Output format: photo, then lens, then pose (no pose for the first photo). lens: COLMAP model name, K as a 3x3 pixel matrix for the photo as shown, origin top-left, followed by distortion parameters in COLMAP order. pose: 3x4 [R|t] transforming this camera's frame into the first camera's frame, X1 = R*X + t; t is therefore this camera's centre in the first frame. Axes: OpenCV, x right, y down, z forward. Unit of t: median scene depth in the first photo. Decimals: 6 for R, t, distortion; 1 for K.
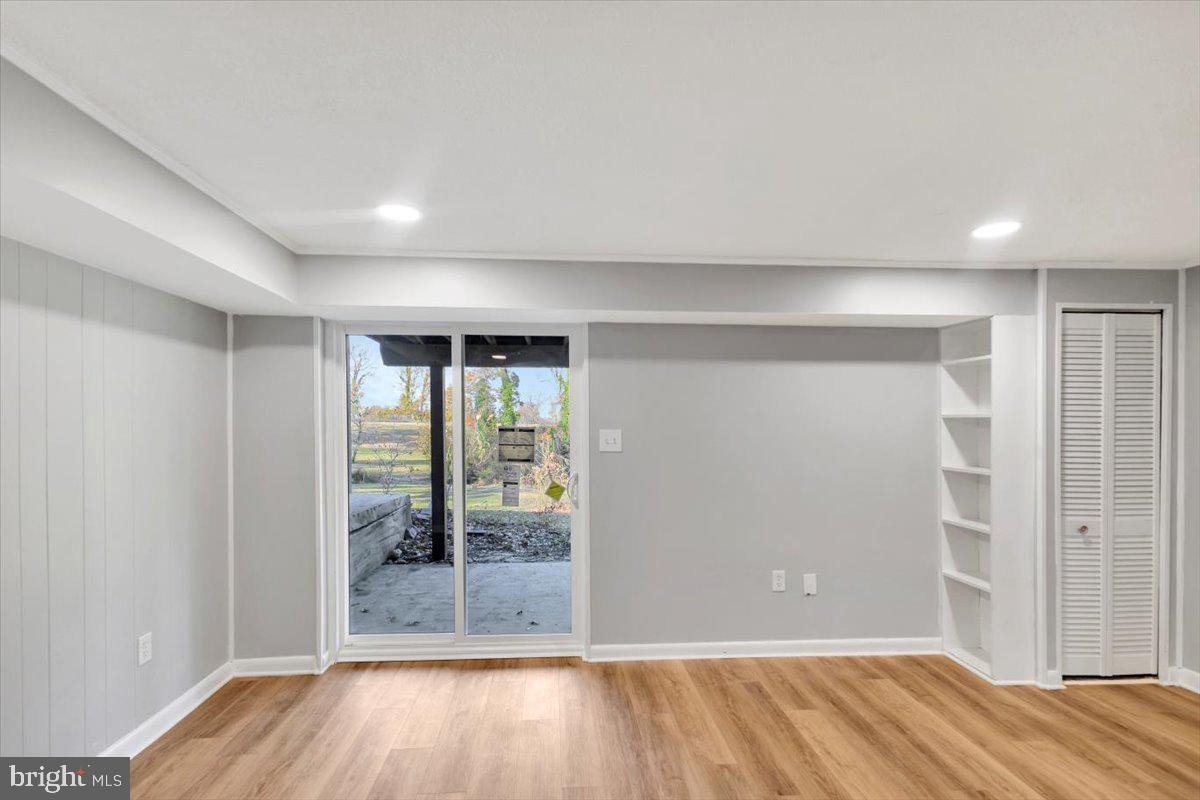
lens RADIAL K [[541.4, 0, 583.0], [0, 541.4, 427.1], [0, 0, 1]] dist [-0.001862, -0.004636]
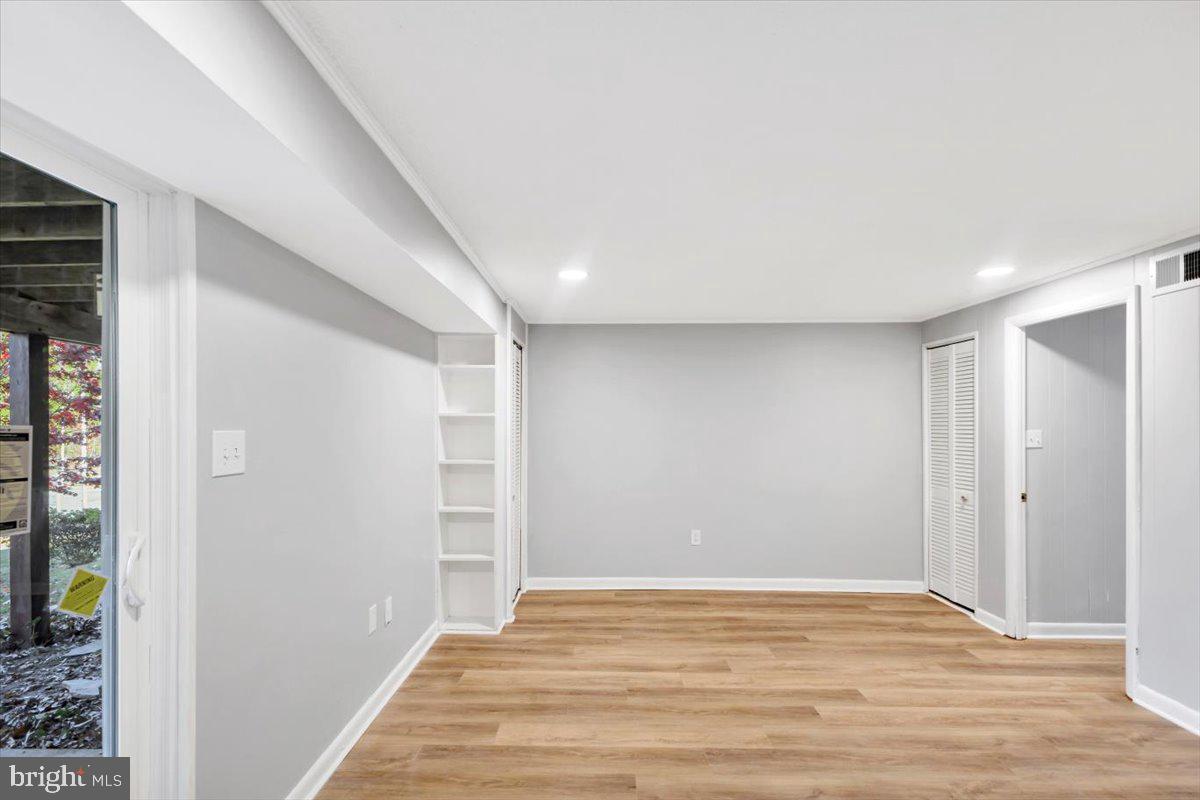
lens RADIAL K [[541.4, 0, 592.3], [0, 541.4, 417.3], [0, 0, 1]] dist [-0.001862, -0.004636]
pose [[0.068574, 0.013406, 0.997556, -0.442634], [0.003053, 0.999902, -0.013648, 0.001331], [-0.997641, 0.003981, 0.068527, 0.677035]]
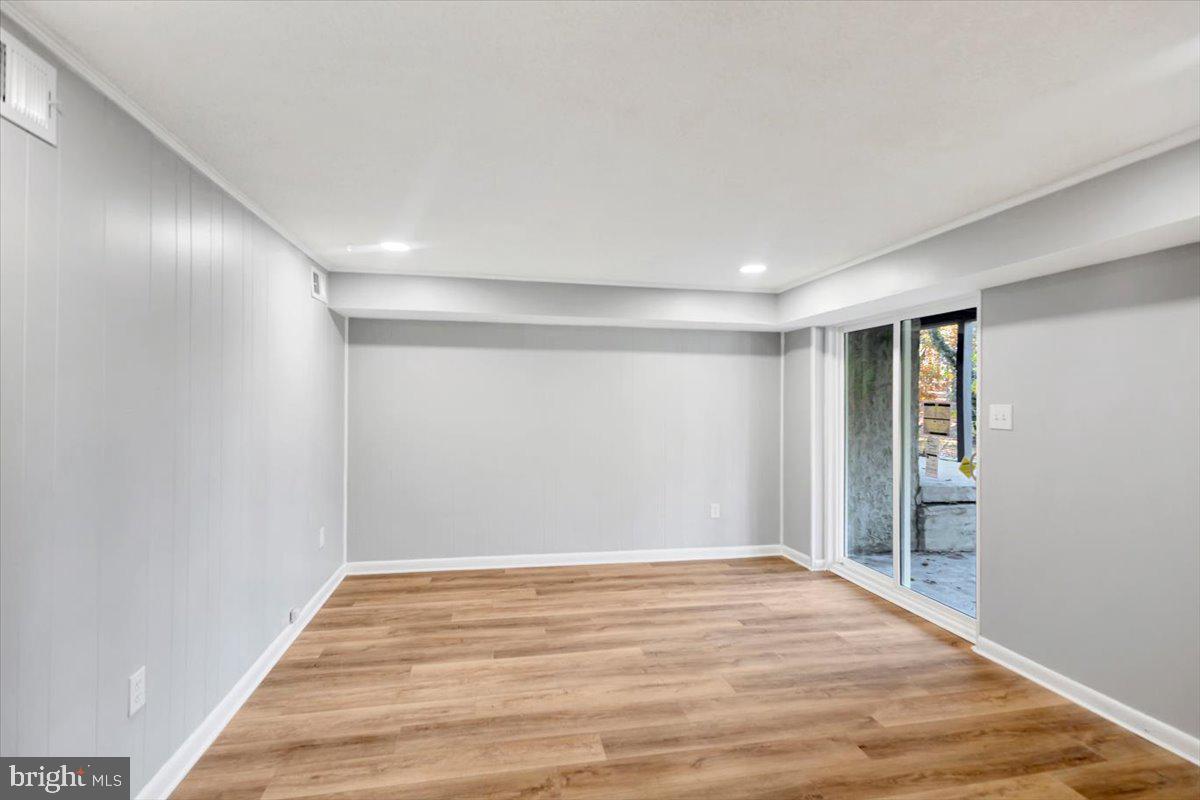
lens RADIAL K [[541.4, 0, 598.1], [0, 541.4, 401.2], [0, 0, 1]] dist [-0.001862, -0.004636]
pose [[0.132954, -0.001804, -0.991121, 0.903445], [-0.013171, 0.999907, -0.003587, 0.011970], [0.991035, 0.013531, 0.132918, 0.233132]]
